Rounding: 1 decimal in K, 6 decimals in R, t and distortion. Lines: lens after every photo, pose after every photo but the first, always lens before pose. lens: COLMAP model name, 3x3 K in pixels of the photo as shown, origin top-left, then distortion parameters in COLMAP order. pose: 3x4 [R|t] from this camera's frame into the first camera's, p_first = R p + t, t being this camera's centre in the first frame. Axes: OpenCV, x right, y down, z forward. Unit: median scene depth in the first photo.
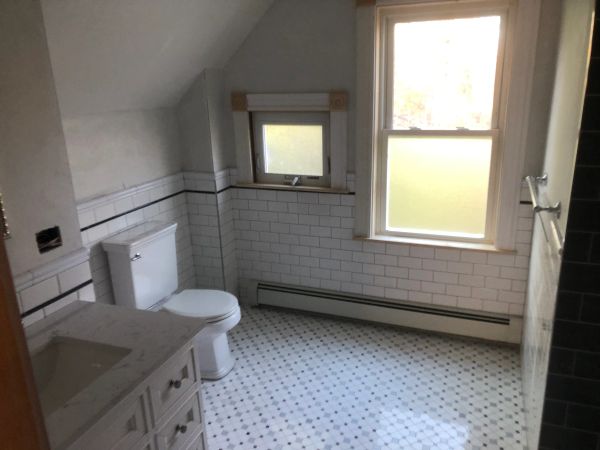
lens RADIAL K [[494.8, 0, 299.7], [0, 494.8, 227.8], [0, 0, 1]] dist [0.046128, -0.059481]
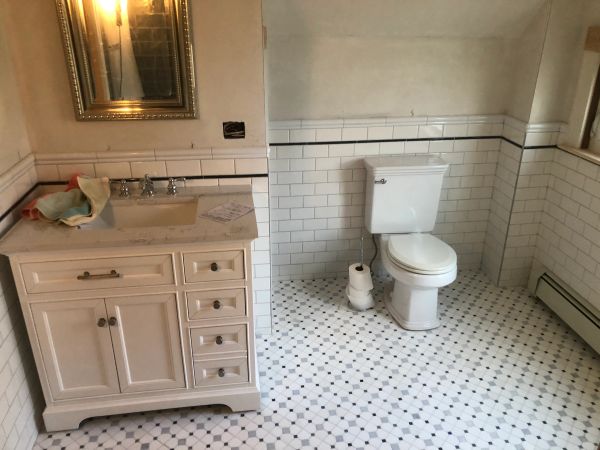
lens RADIAL K [[494.8, 0, 300.4], [0, 494.8, 224.2], [0, 0, 1]] dist [0.046128, -0.059481]
pose [[0.482037, 0.382482, -0.788257, 0.403873], [-0.274418, 0.920322, 0.278751, -0.092710], [0.832067, 0.081944, 0.548589, 0.270149]]
